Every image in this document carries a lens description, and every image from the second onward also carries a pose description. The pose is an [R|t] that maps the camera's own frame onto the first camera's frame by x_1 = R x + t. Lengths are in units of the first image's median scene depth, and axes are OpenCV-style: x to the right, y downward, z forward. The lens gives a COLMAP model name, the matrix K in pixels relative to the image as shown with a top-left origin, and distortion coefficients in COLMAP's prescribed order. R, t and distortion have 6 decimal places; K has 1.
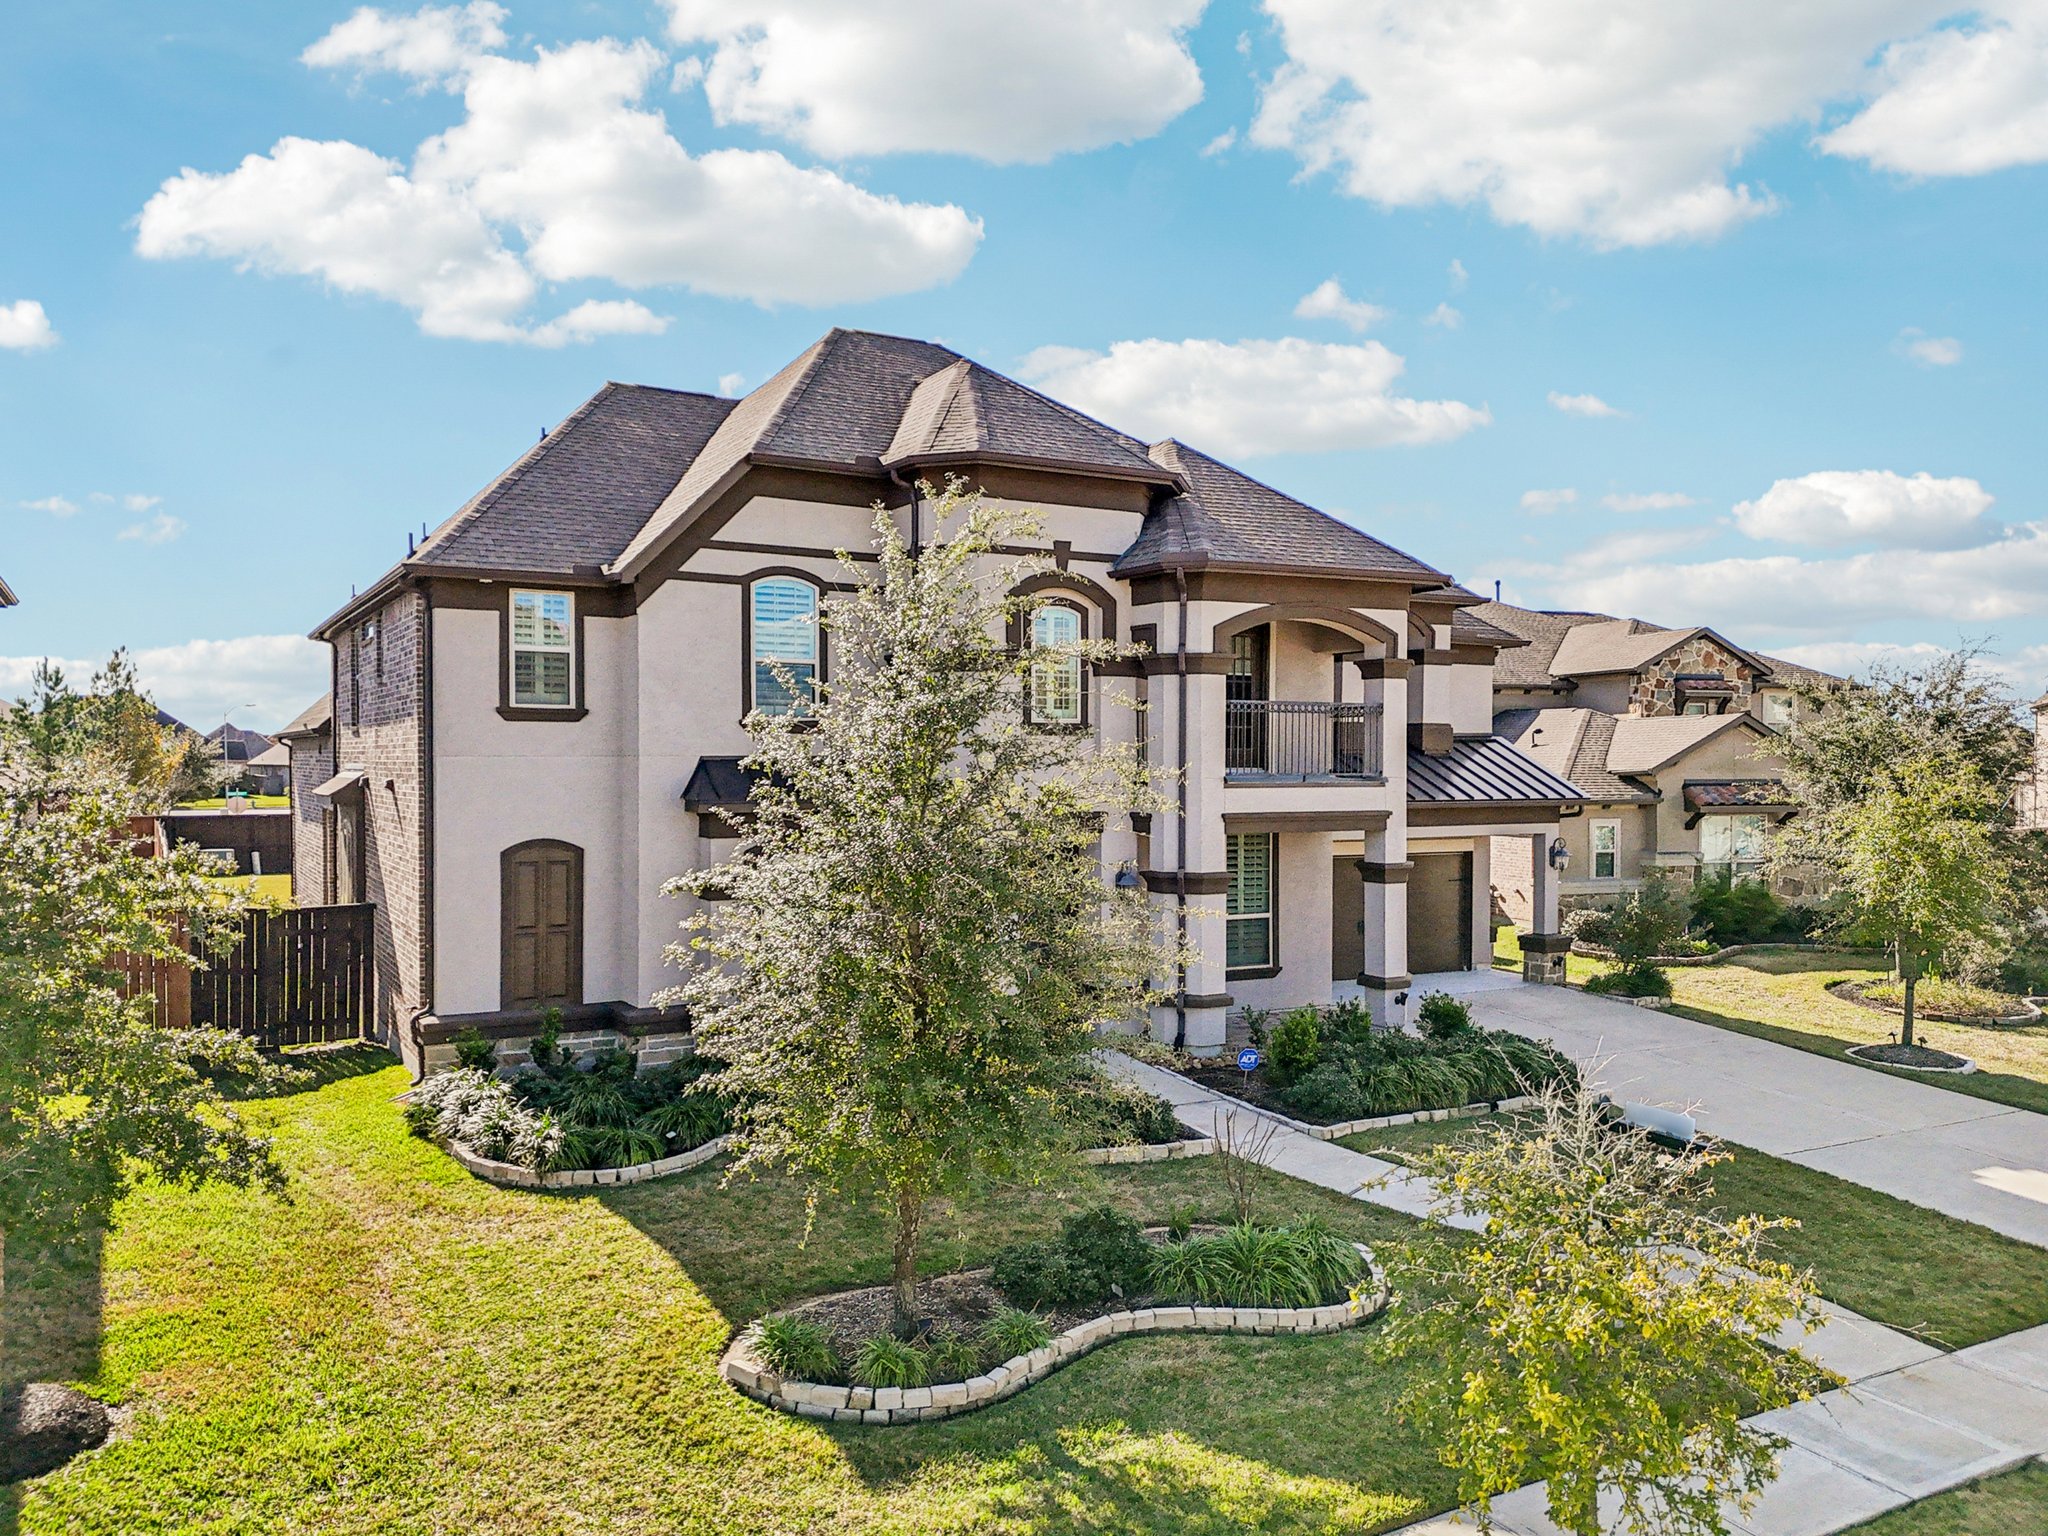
lens RADIAL K [[1527.1, 0, 1024.1], [0, 1527.1, 782.5], [0, 0, 1]] dist [0.079569, -0.088908]
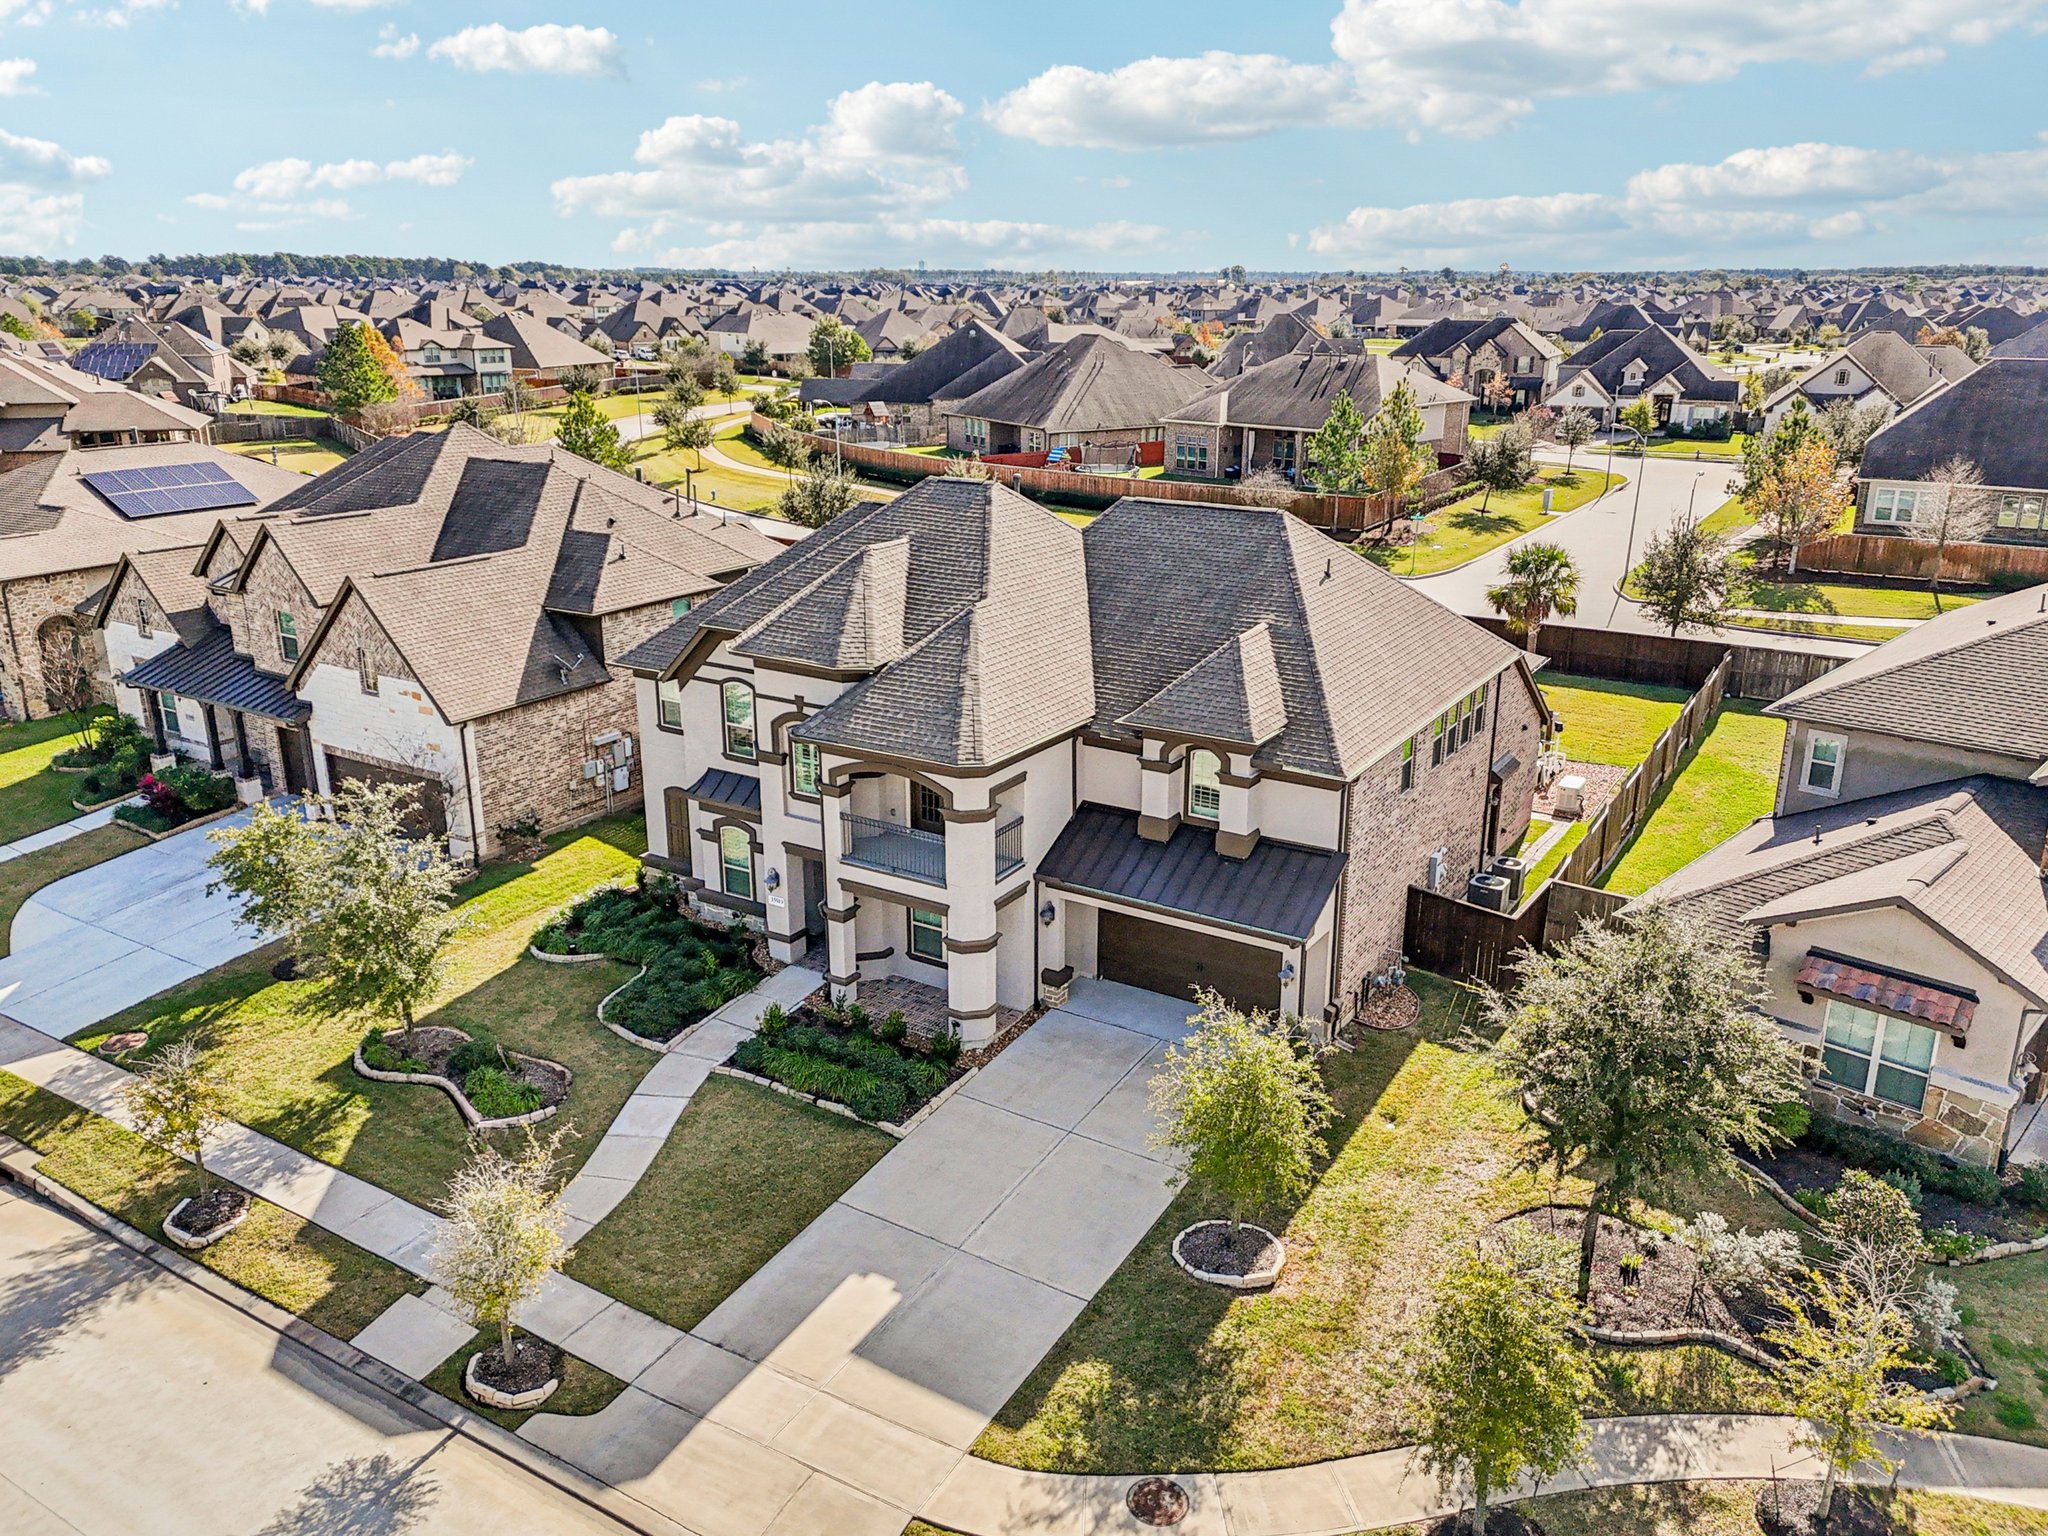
lens RADIAL K [[1527.1, 0, 1024.1], [0, 1527.1, 782.5], [0, 0, 1]] dist [0.079569, -0.088908]
pose [[0.469908, 0.274316, -0.839010, 1.579721], [-0.014700, 0.952787, 0.303282, -0.580259], [0.882593, -0.130182, 0.451755, 0.448433]]
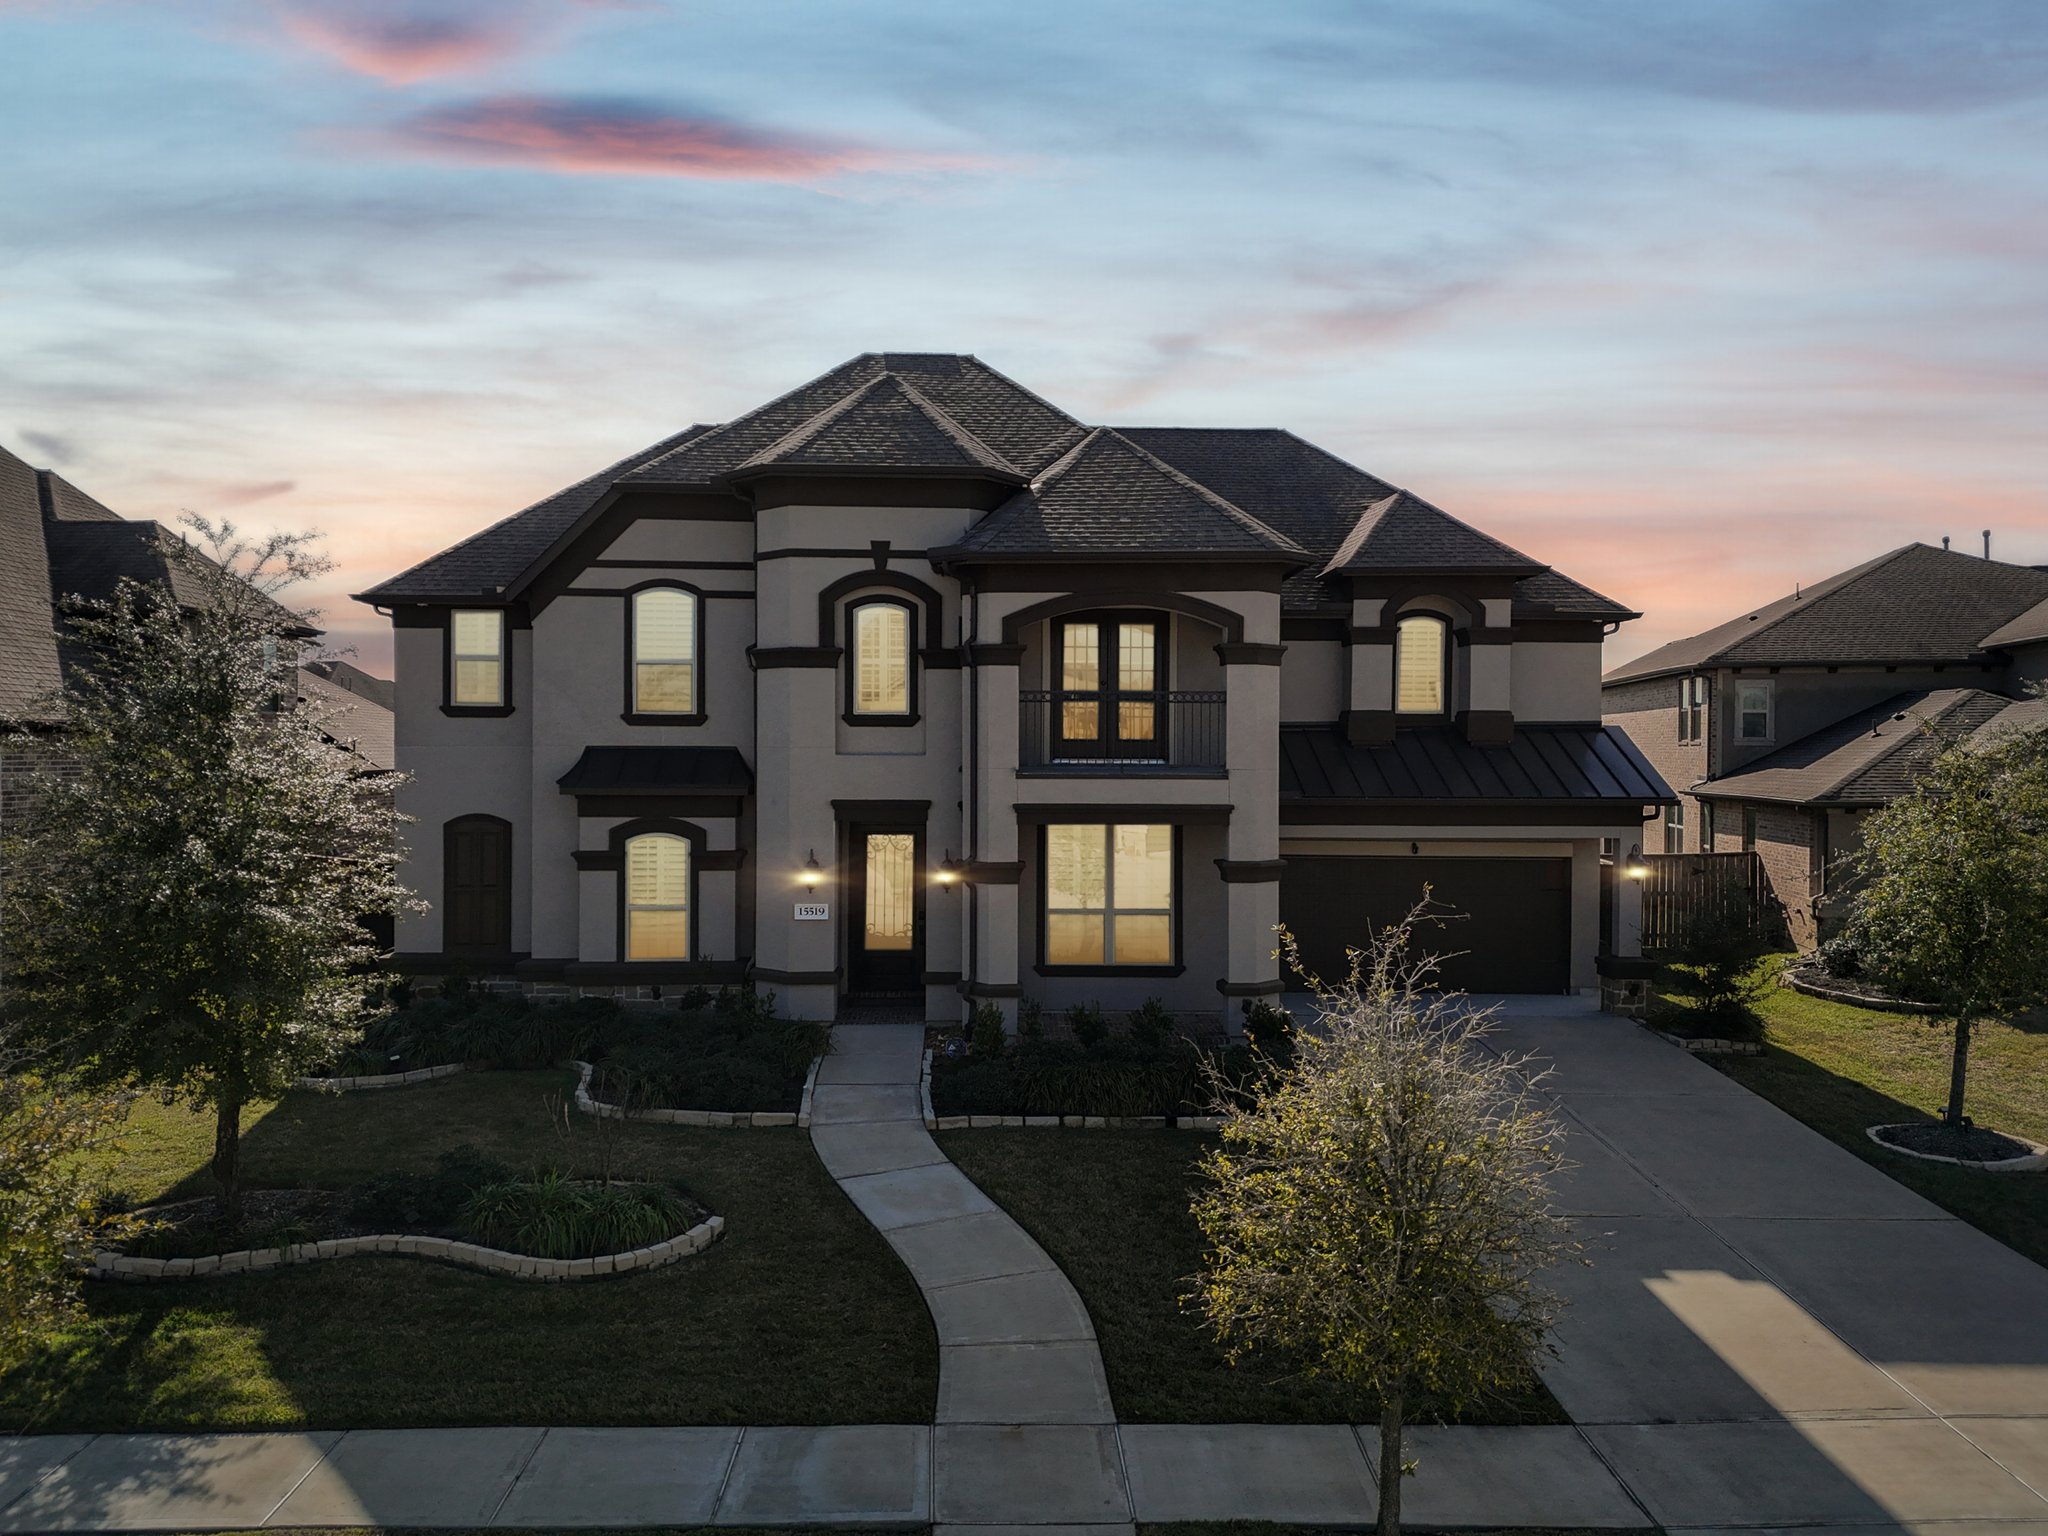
lens RADIAL K [[1513.7, 0, 1021.6], [0, 1513.7, 775.1], [0, 0, 1]] dist [0.034616, -0.006249]
pose [[0.881059, 0.009644, -0.472908, 0.602083], [-0.009843, 0.999949, 0.002055, -0.000817], [0.472903, 0.002844, 0.881110, 0.135904]]
